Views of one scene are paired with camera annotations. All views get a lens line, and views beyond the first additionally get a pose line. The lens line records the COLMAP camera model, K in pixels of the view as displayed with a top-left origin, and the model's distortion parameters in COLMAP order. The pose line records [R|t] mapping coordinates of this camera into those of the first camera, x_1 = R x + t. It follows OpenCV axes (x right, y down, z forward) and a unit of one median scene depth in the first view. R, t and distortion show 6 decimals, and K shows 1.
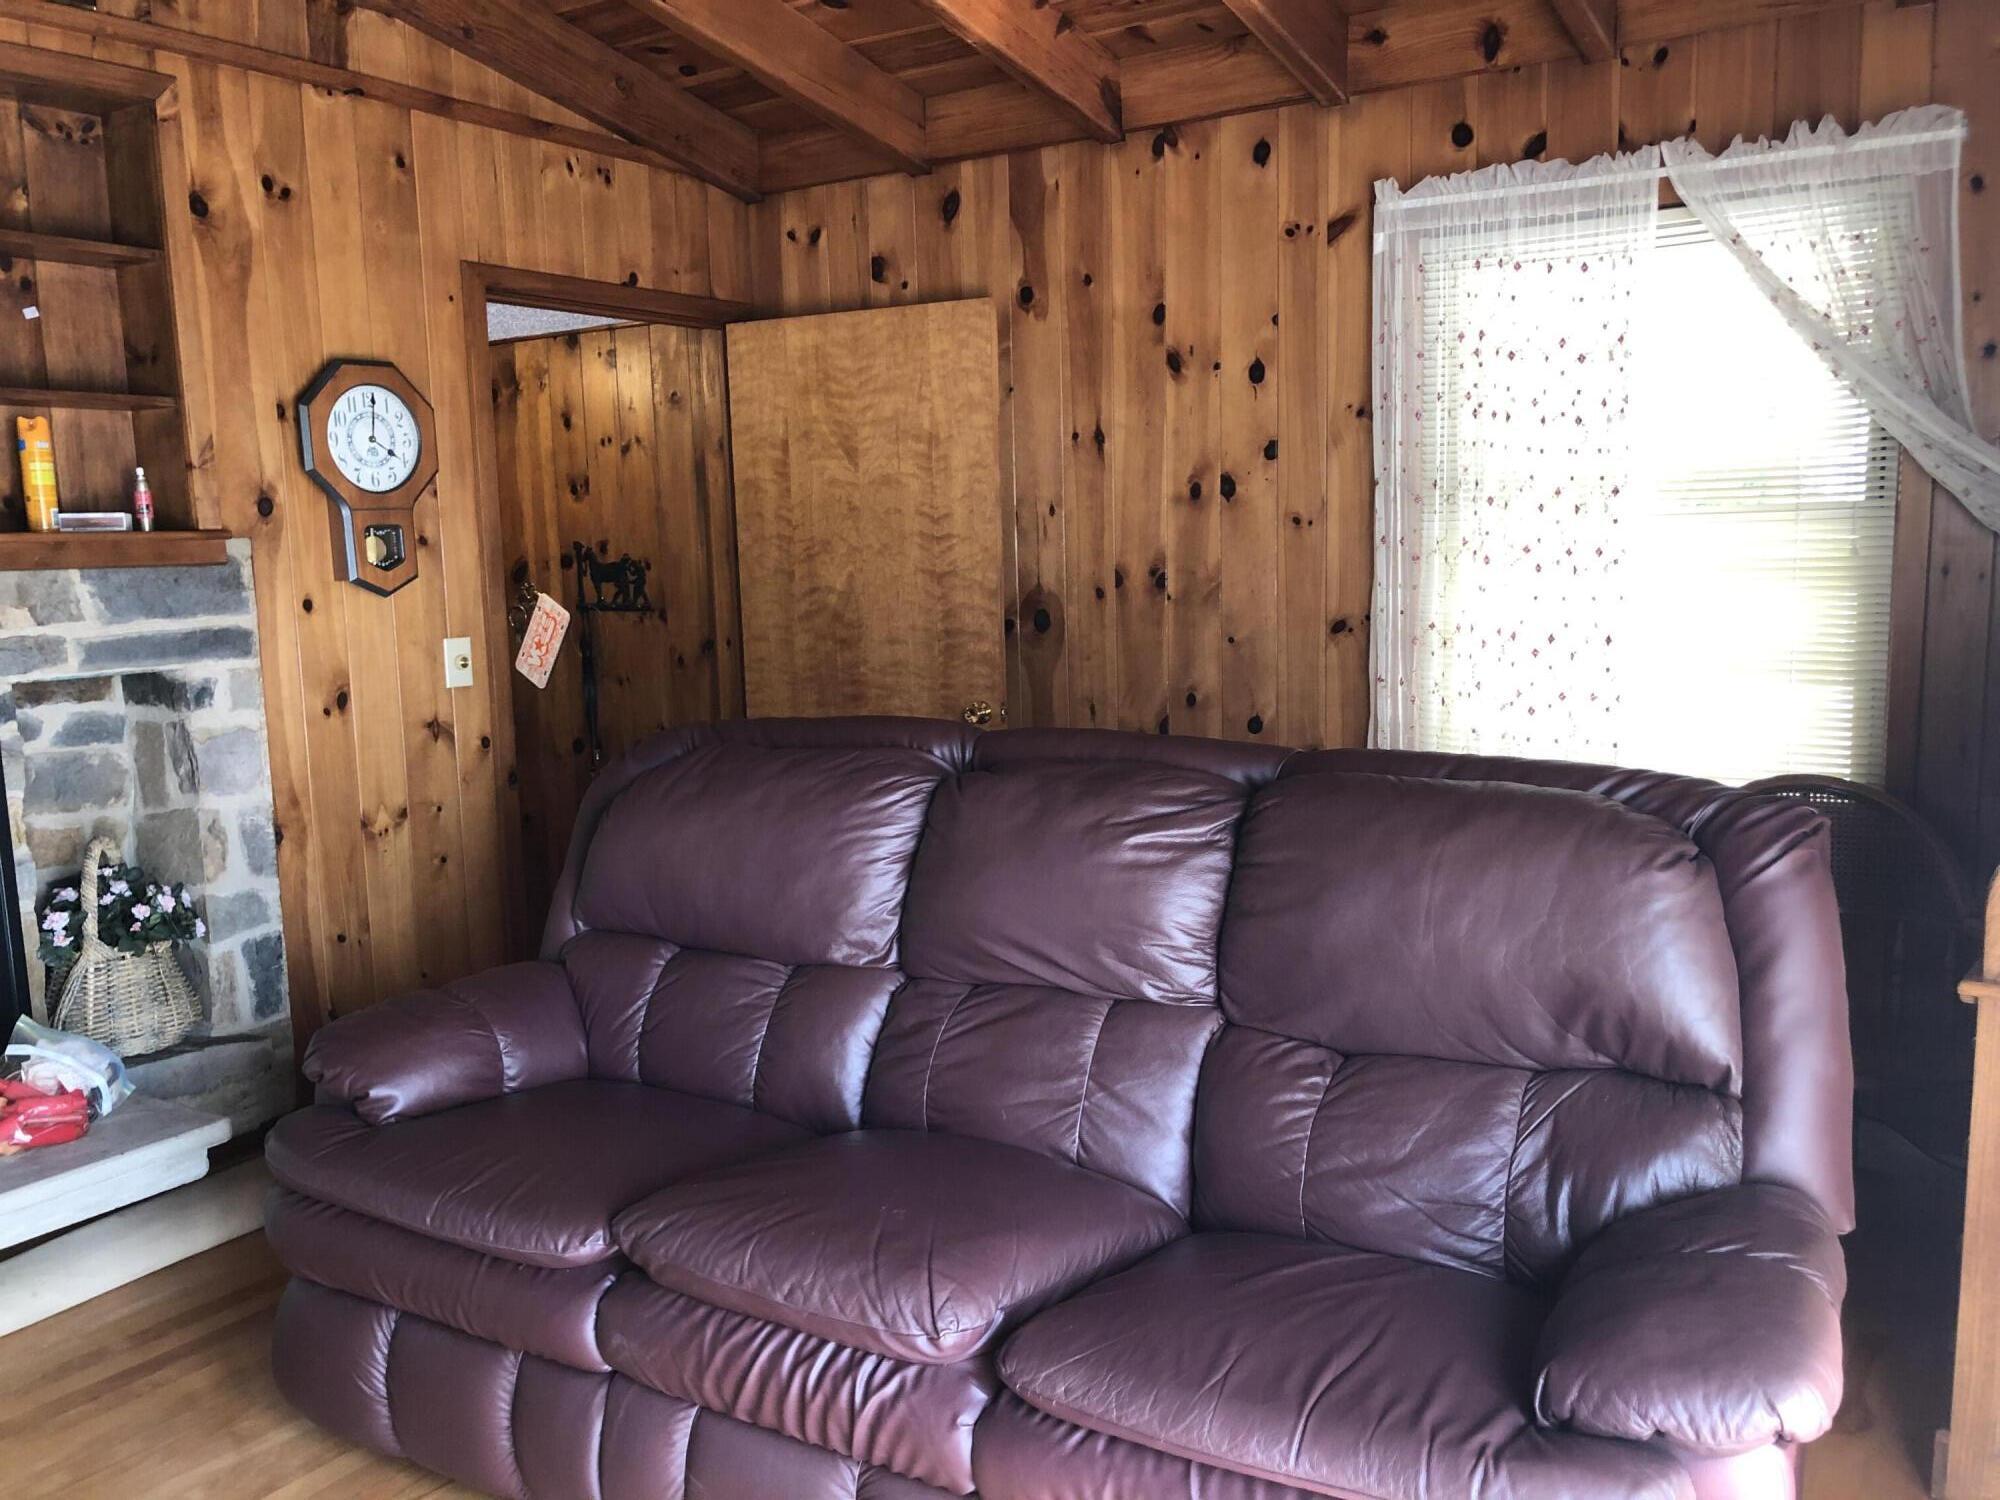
lens RADIAL K [[1645.7, 0, 1017.2], [0, 1645.7, 748.2], [0, 0, 1]] dist [0.042032, -0.047381]
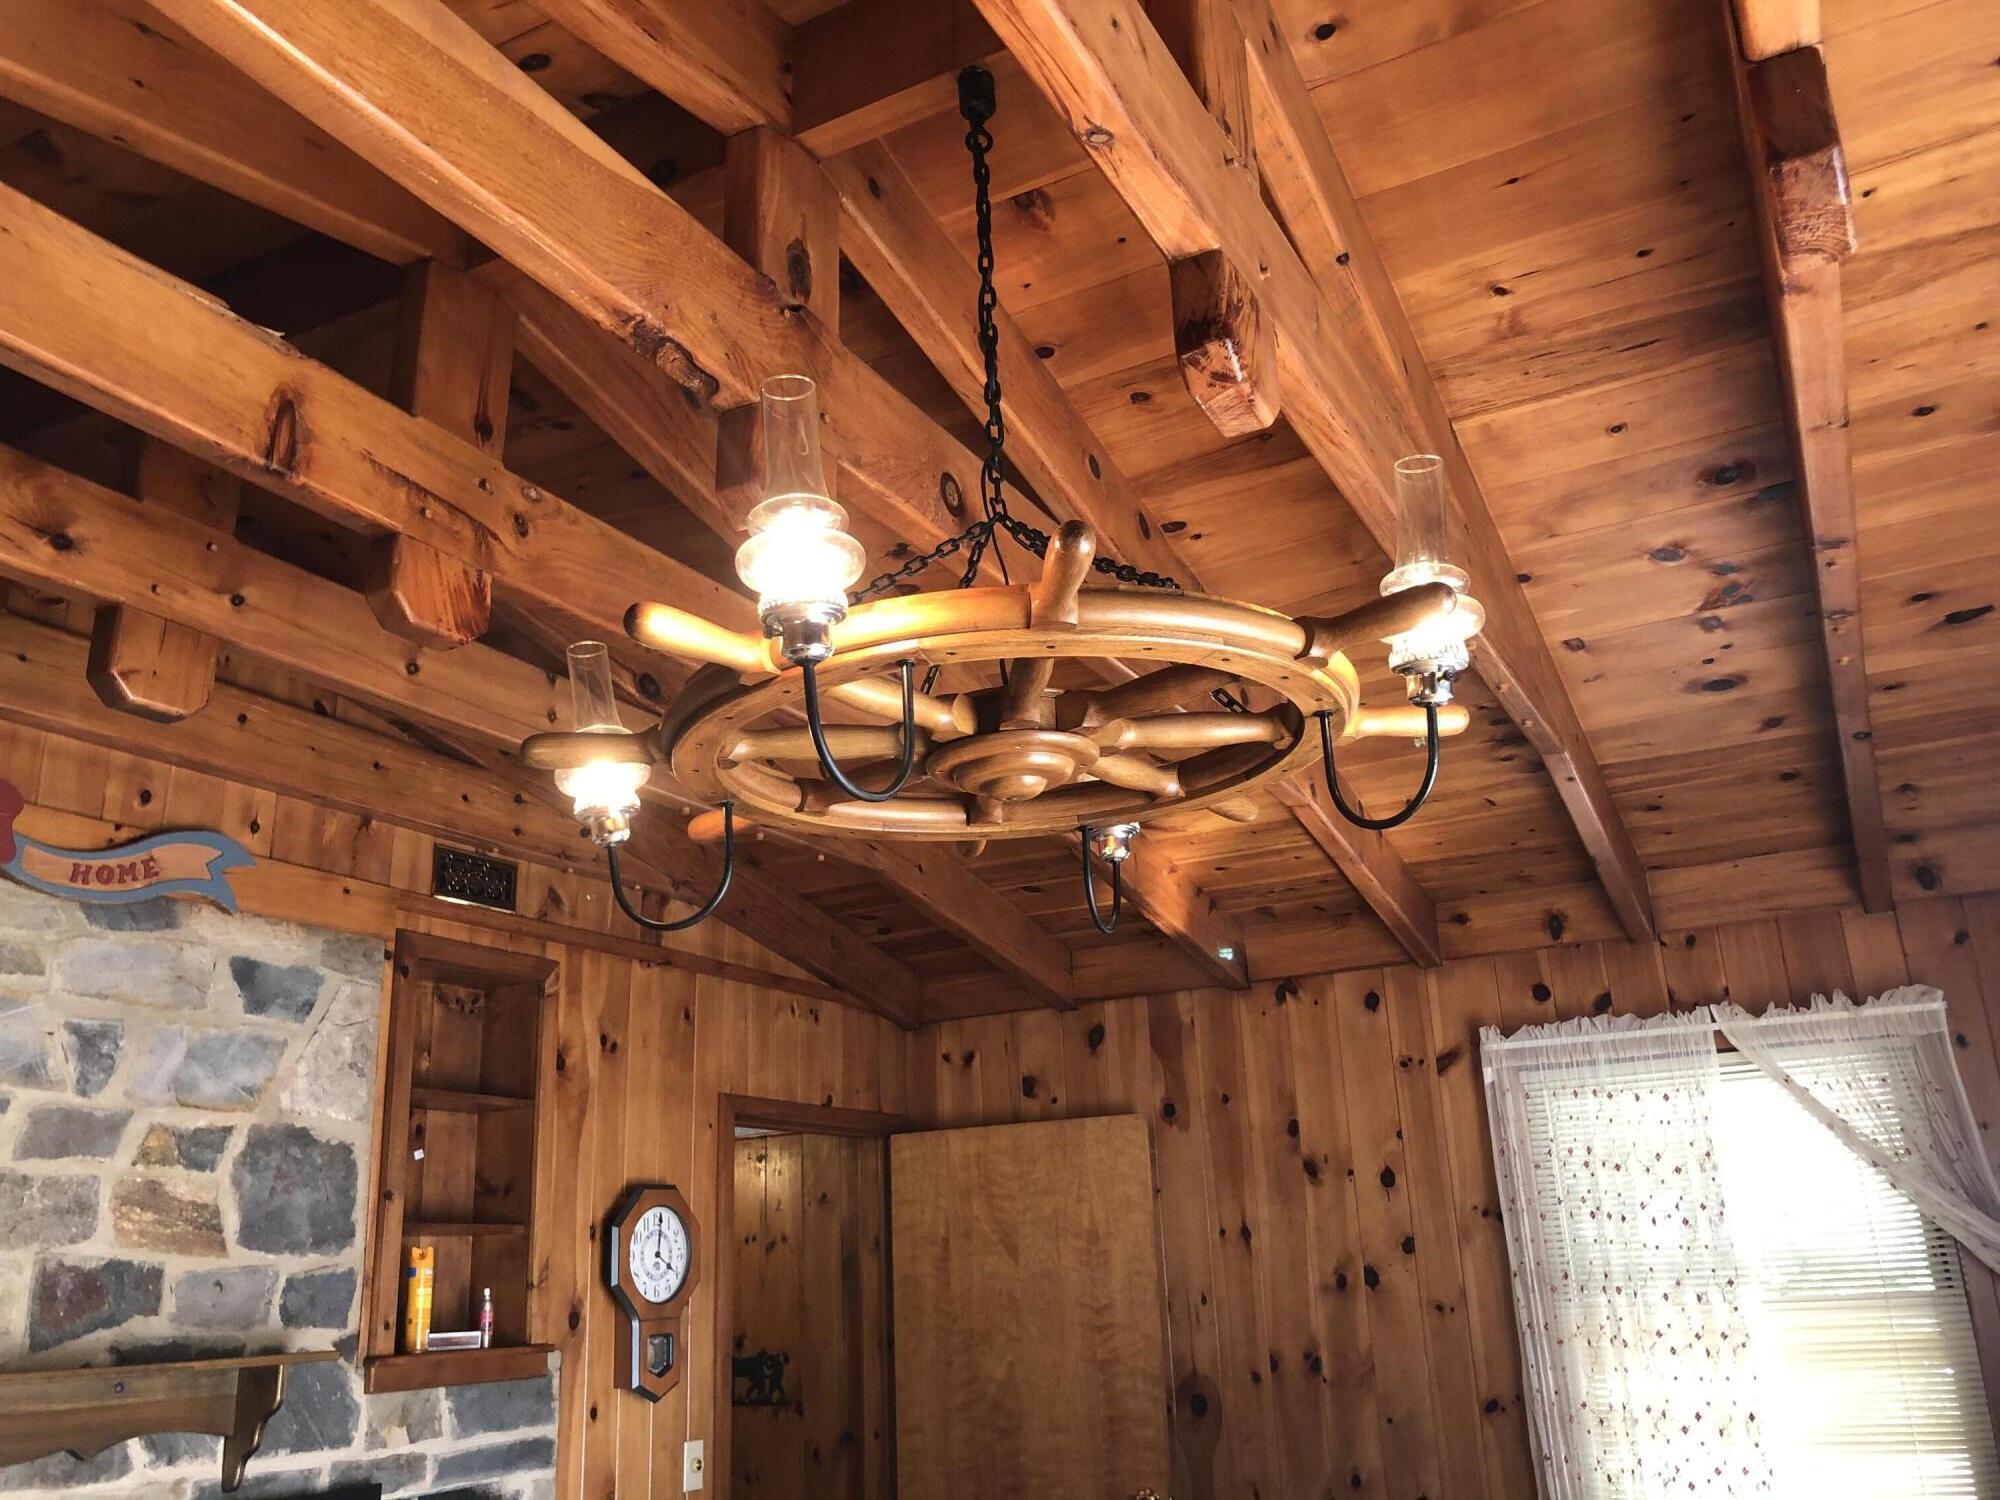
lens RADIAL K [[1645.7, 0, 1011.2], [0, 1645.7, 766.1], [0, 0, 1]] dist [0.042032, -0.047381]
pose [[0.995575, 0.008245, 0.093608, -0.253439], [0.032245, 0.905687, -0.422718, -0.002249], [-0.088264, 0.423866, 0.901414, -0.184325]]
